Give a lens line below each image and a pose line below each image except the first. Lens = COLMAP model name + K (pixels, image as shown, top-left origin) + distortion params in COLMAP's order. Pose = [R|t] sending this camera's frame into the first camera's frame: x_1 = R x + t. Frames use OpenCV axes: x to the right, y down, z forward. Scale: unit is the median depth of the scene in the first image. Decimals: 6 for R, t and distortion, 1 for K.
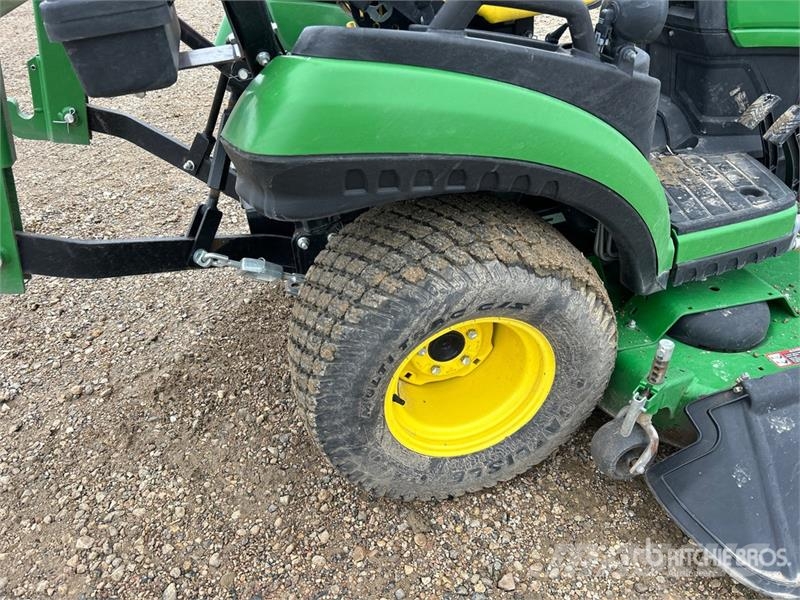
lens RADIAL K [[593.0, 0, 395.9], [0, 593.0, 299.3], [0, 0, 1]] dist [0.064947, -0.085145]
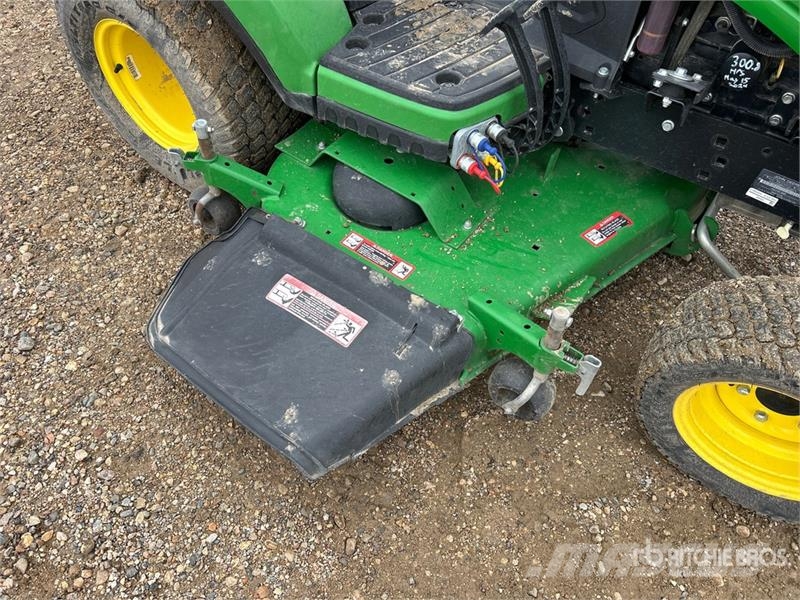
lens RADIAL K [[589.0, 0, 395.7], [0, 589.0, 290.7], [0, 0, 1]] dist [0.032761, -0.037600]
pose [[0.626890, 0.643595, -0.439083, 1.191451], [-0.482601, 0.763207, 0.429665, -0.295337], [0.611641, -0.057450, 0.789046, 0.278892]]
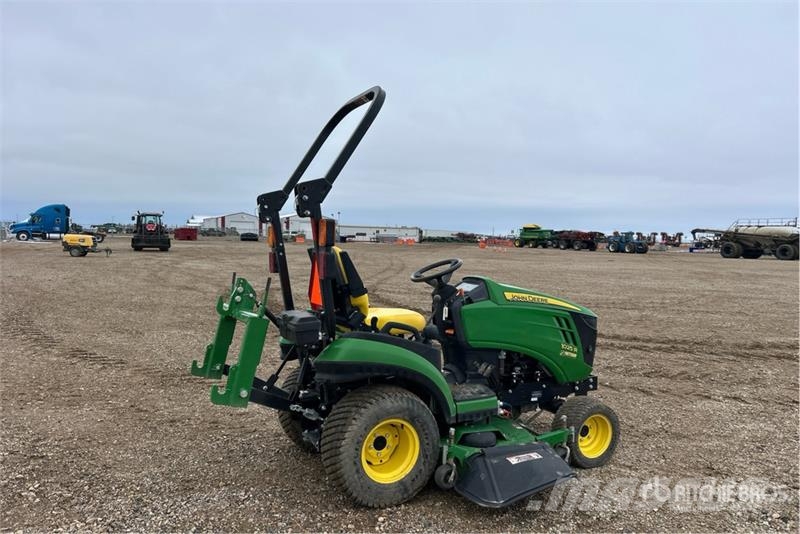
lens RADIAL K [[593.1, 0, 414.2], [0, 593.1, 271.7], [0, 0, 1]] dist [0.062046, -0.074801]
pose [[0.973266, 0.062015, 0.221150, -0.413704], [0.070931, 0.834636, -0.546215, 0.925483], [-0.218454, 0.547299, 0.807924, -1.647726]]
